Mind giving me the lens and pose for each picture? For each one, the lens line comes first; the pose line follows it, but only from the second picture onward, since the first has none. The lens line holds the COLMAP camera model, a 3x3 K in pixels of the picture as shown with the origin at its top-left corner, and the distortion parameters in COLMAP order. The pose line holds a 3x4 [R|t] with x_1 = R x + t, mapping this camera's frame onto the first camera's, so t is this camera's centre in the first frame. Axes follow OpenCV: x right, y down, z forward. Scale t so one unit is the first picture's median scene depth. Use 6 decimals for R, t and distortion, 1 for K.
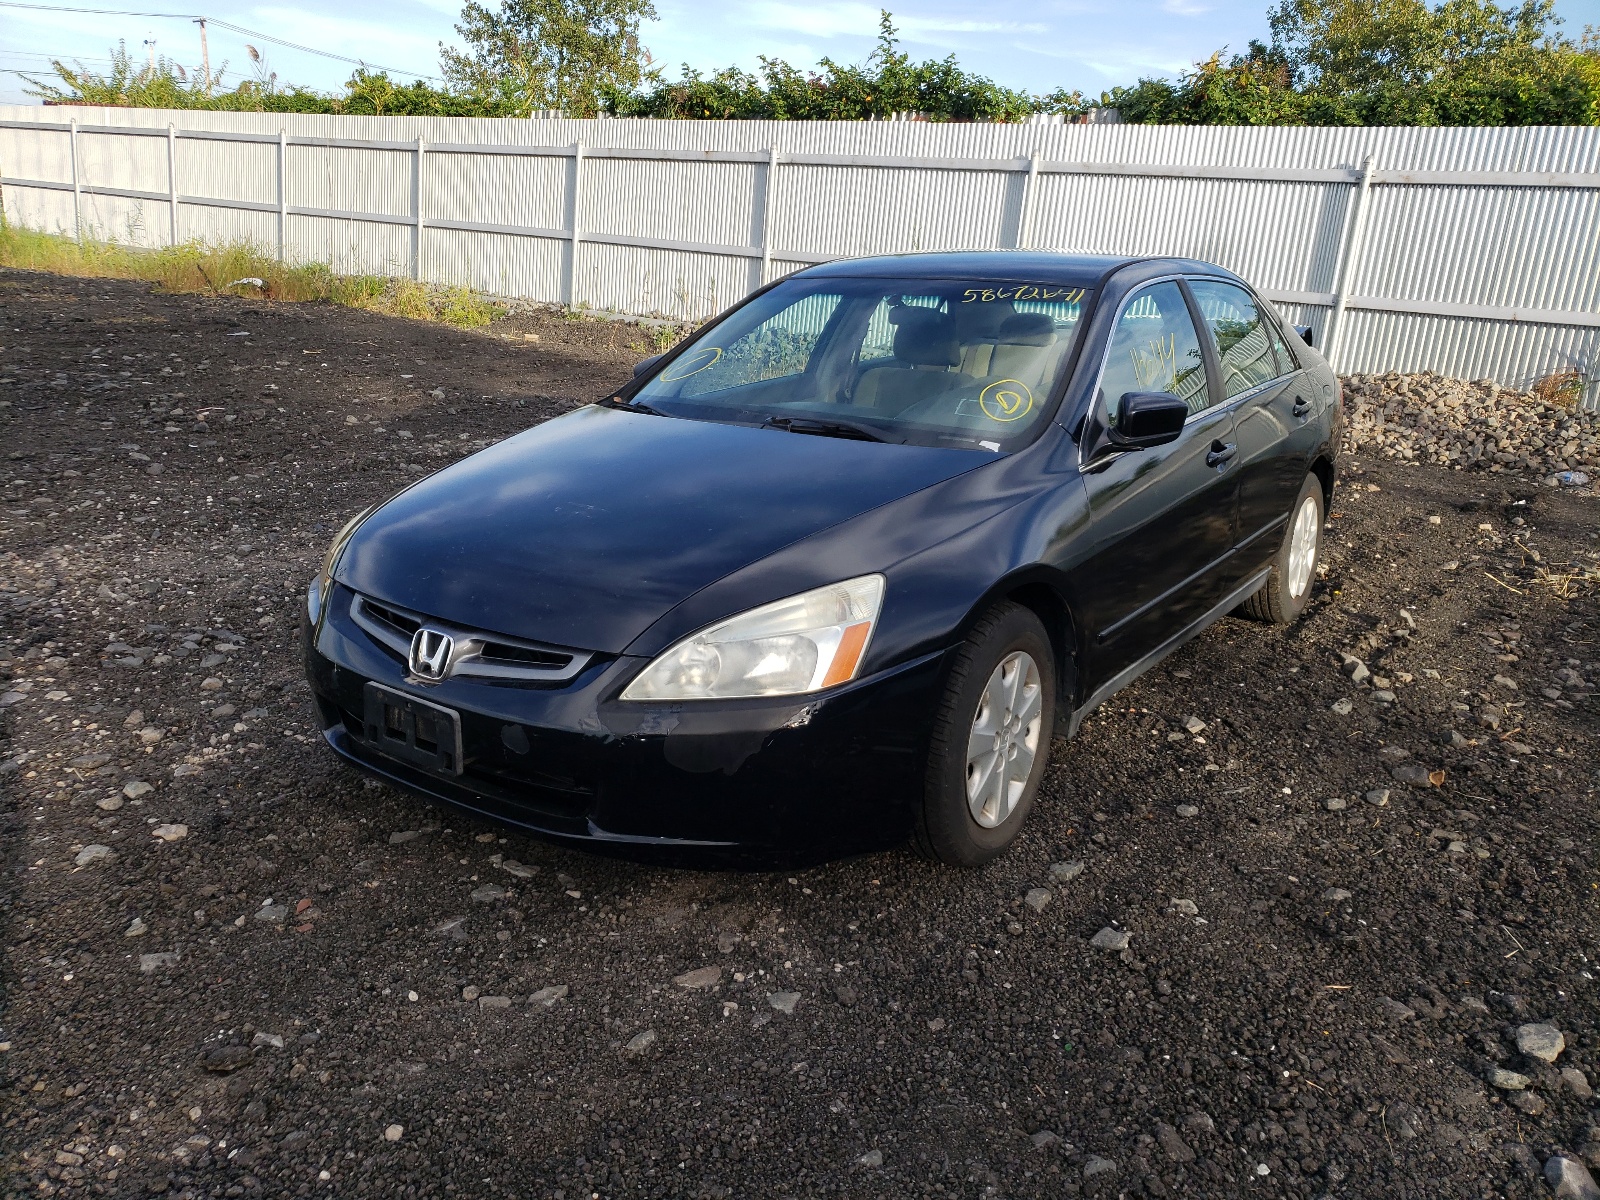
lens RADIAL K [[1194.7, 0, 800.0], [0, 1194.7, 600.0], [0, 0, 1]] dist [-0.066815, 0.123978]
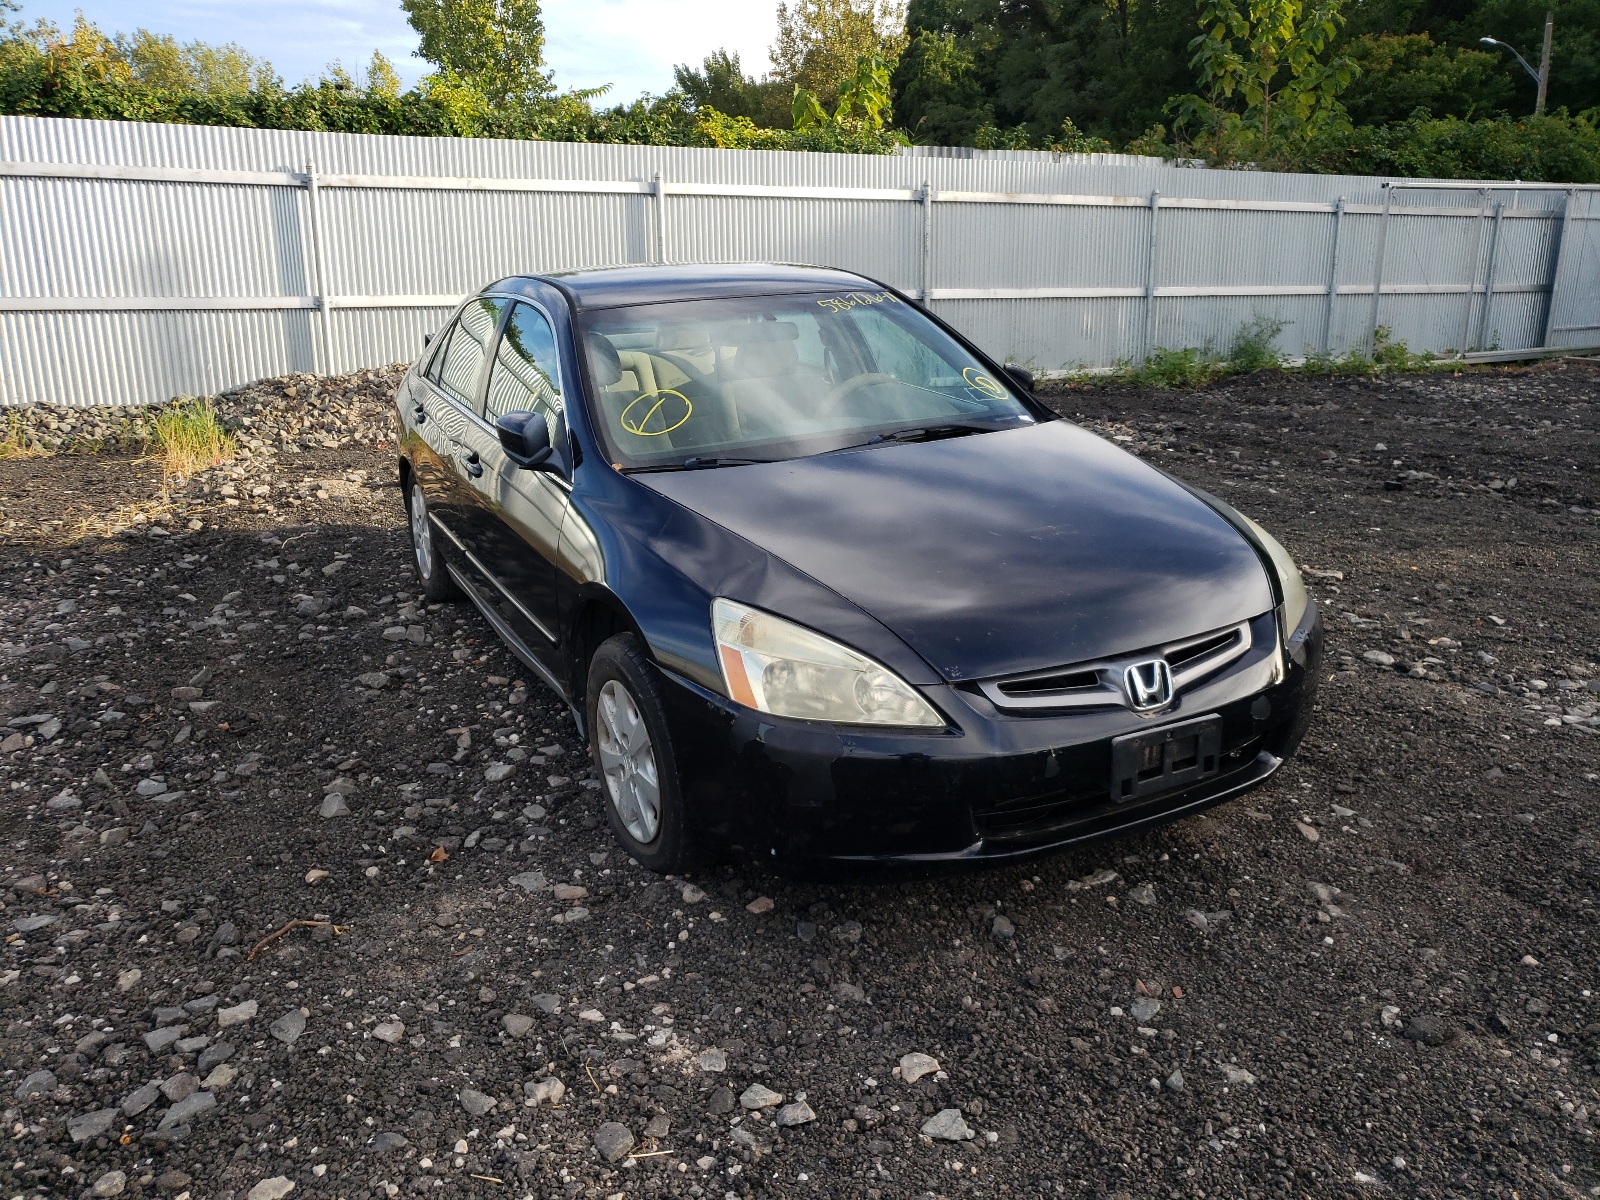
lens RADIAL K [[1213.2, 0, 800.0], [0, 1213.2, 600.0], [0, 0, 1]] dist [0.025917, 0.000172]
pose [[0.488585, -0.293408, 0.821703, -0.282080], [0.295327, 0.941787, 0.160686, -0.061513], [-0.821016, 0.164162, 0.546794, 0.140158]]
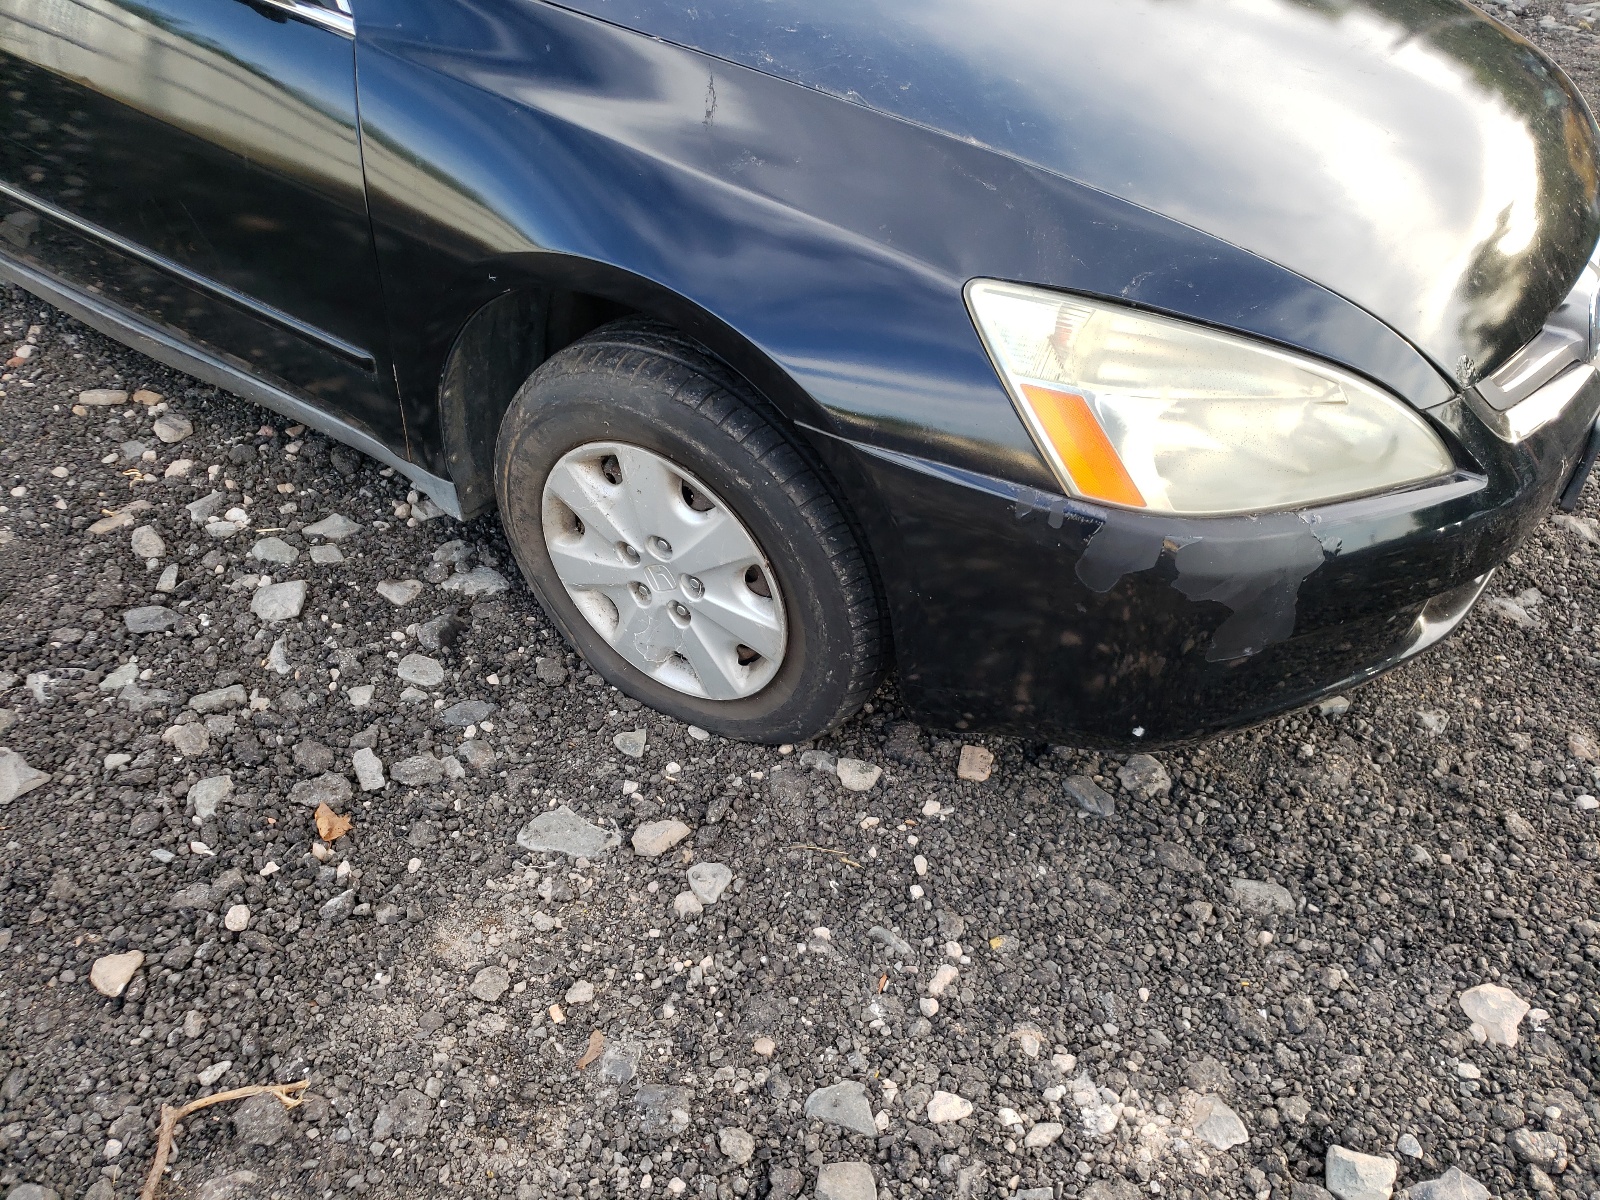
lens RADIAL K [[1213.2, 0, 800.0], [0, 1213.2, 600.0], [0, 0, 1]] dist [0.025917, 0.000172]
pose [[0.021442, -0.666942, 0.744801, -0.199366], [0.264121, 0.722284, 0.639176, -0.084277], [-0.964251, 0.183012, 0.191640, 0.284059]]
